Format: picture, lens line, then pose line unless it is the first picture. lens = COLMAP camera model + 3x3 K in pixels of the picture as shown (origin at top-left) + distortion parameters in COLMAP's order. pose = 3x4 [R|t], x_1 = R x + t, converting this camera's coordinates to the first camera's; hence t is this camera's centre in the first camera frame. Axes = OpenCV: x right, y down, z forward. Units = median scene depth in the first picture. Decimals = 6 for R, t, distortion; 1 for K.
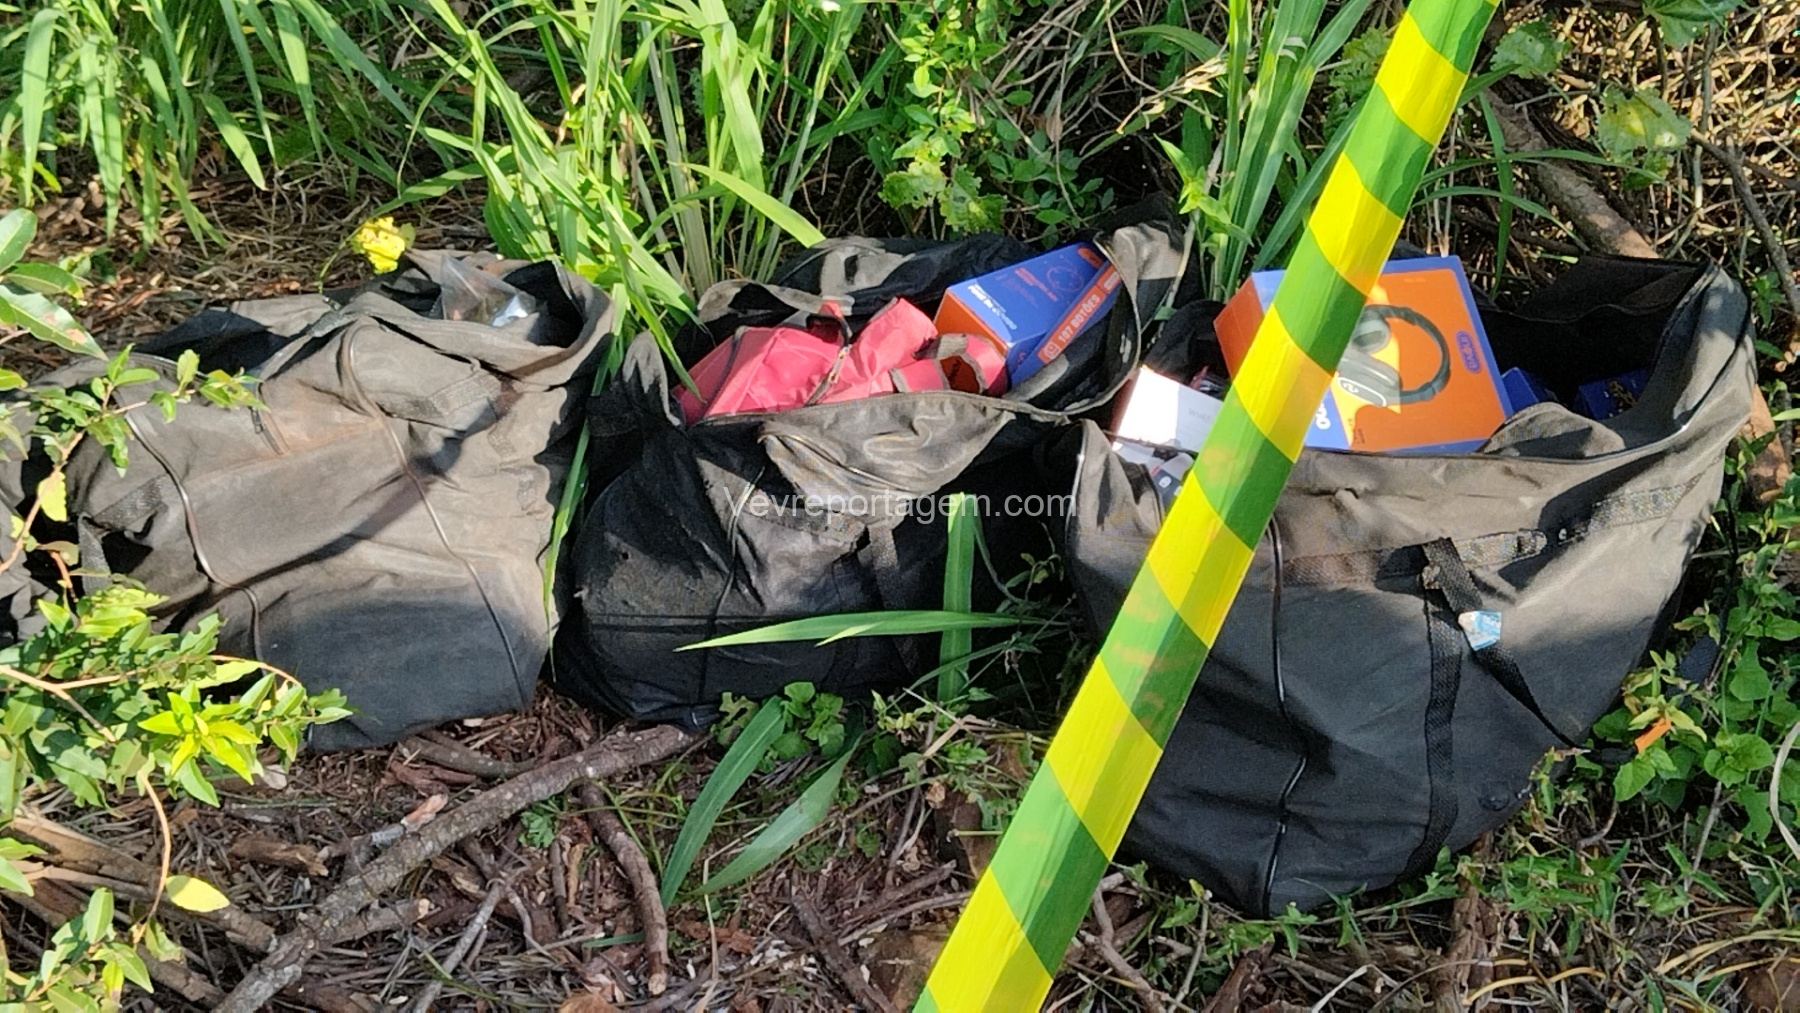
lens RADIAL K [[1602.3, 0, 896.8], [0, 1602.3, 512.3], [0, 0, 1]] dist [0.078034, -0.171605]
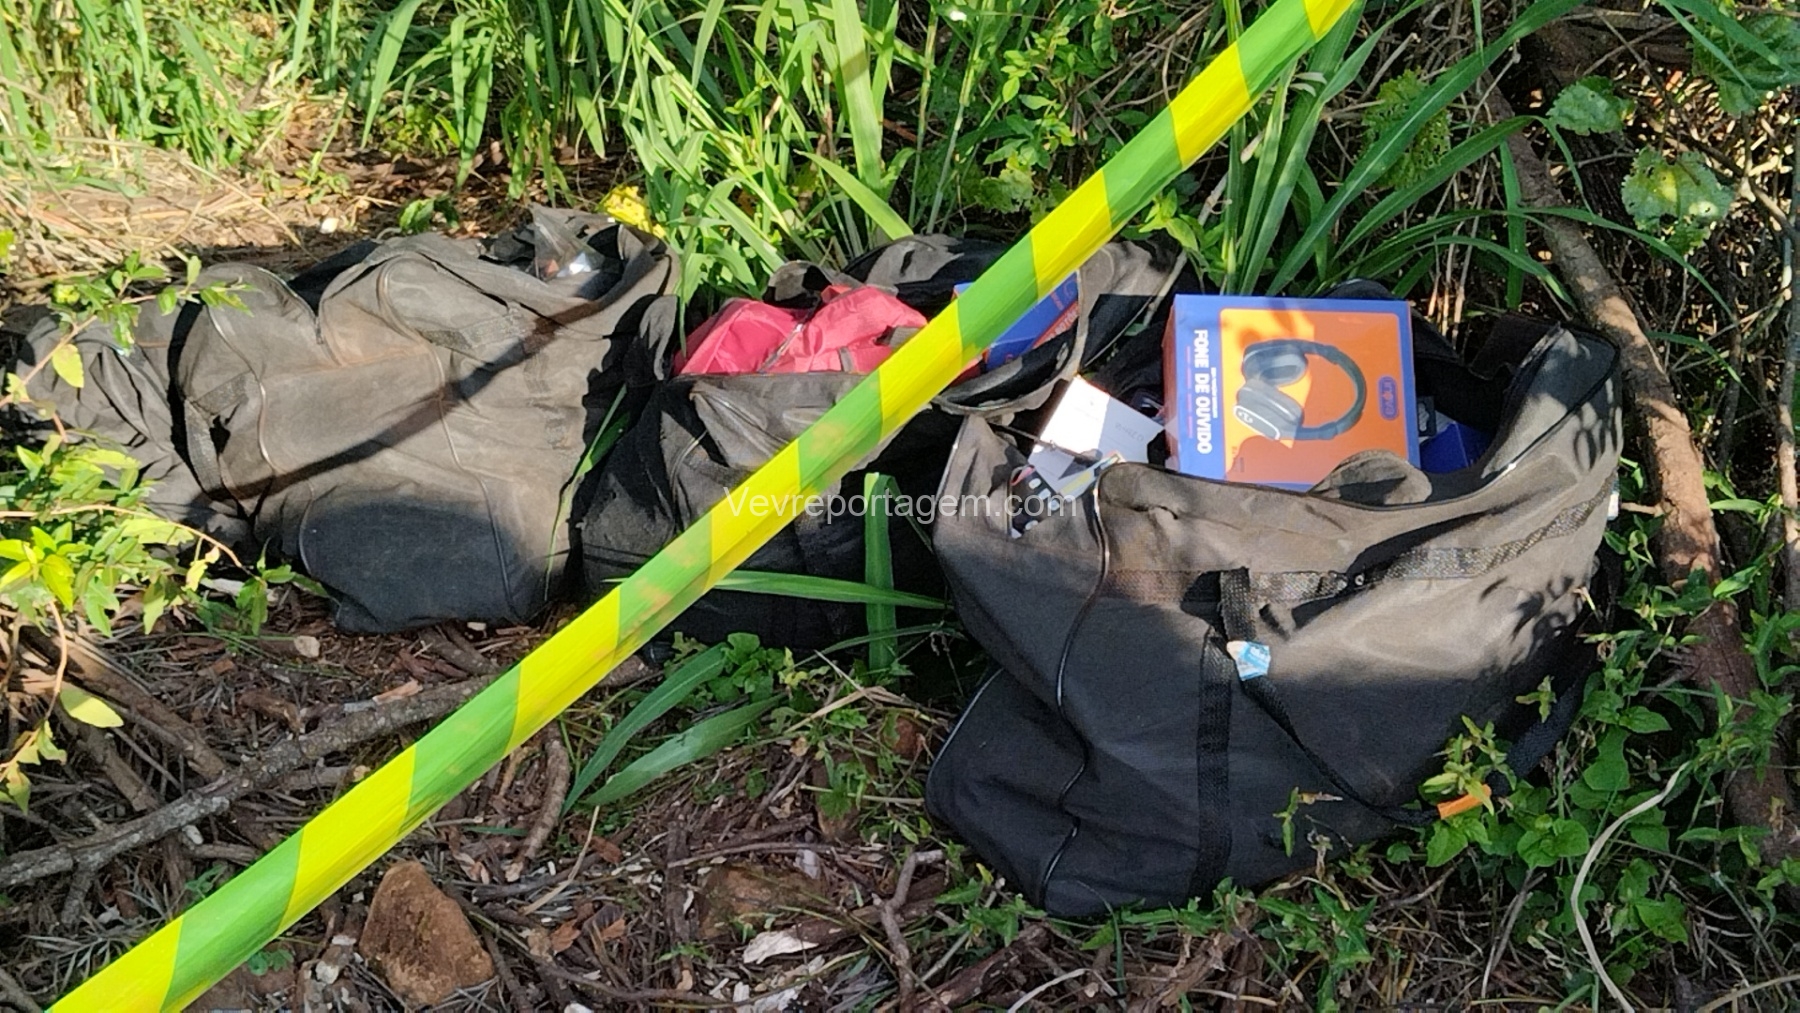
lens RADIAL K [[1563.2, 0, 902.1], [0, 1563.2, 498.1], [0, 0, 1]] dist [0.066259, -0.116945]
pose [[0.967776, 0.134463, -0.212909, 0.264861], [-0.137065, 0.990559, 0.002559, -0.000240], [0.211243, 0.026705, 0.977069, -0.001167]]
